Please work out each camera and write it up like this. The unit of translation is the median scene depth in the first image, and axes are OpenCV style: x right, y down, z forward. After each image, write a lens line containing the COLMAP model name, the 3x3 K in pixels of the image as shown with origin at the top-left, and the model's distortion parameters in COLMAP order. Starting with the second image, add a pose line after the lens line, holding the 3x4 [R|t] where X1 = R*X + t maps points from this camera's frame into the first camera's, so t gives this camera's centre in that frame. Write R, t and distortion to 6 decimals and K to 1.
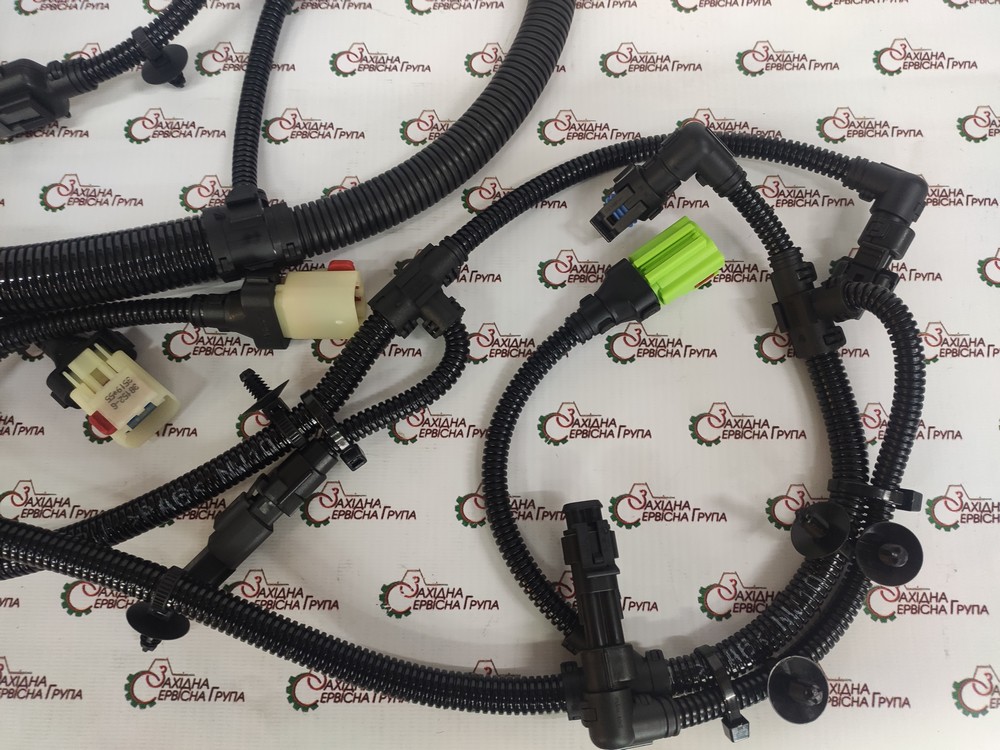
lens RADIAL K [[753.2, 0, 500.0], [0, 753.2, 375.0], [0, 0, 1]] dist [0.064574, -0.115367]
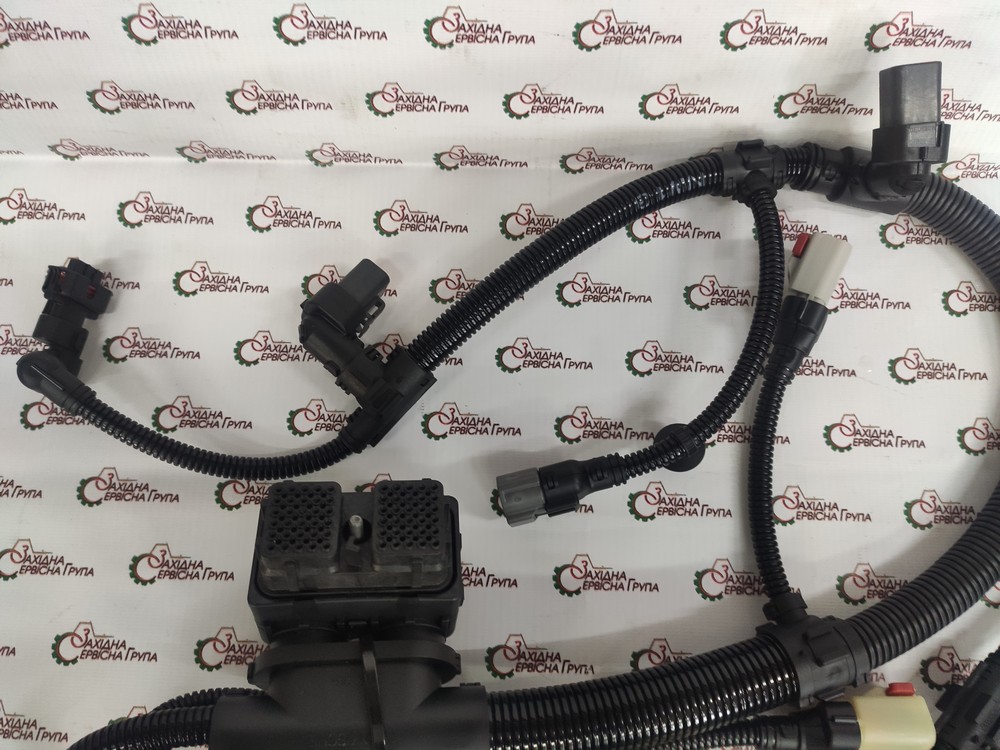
lens RADIAL K [[753.2, 0, 500.0], [0, 753.2, 375.0], [0, 0, 1]] dist [0.064574, -0.115367]
pose [[0.999708, 0.024043, -0.002392, -0.748575], [-0.024126, 0.998724, -0.044375, -0.502277], [0.001322, 0.044420, 0.999012, -0.007059]]
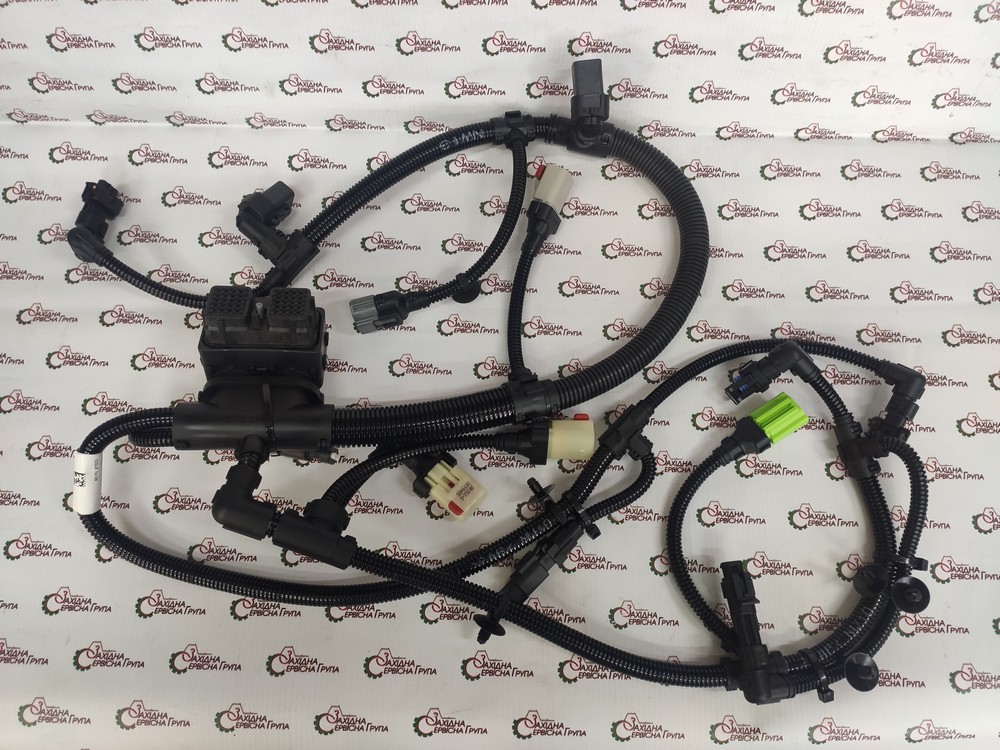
lens RADIAL K [[753.2, 0, 500.0], [0, 753.2, 375.0], [0, 0, 1]] dist [0.064574, -0.115367]
pose [[0.999735, 0.022337, 0.005485, -0.408597], [-0.021673, 0.994695, -0.100560, -0.063692], [-0.007702, 0.100414, 0.994916, -0.704585]]
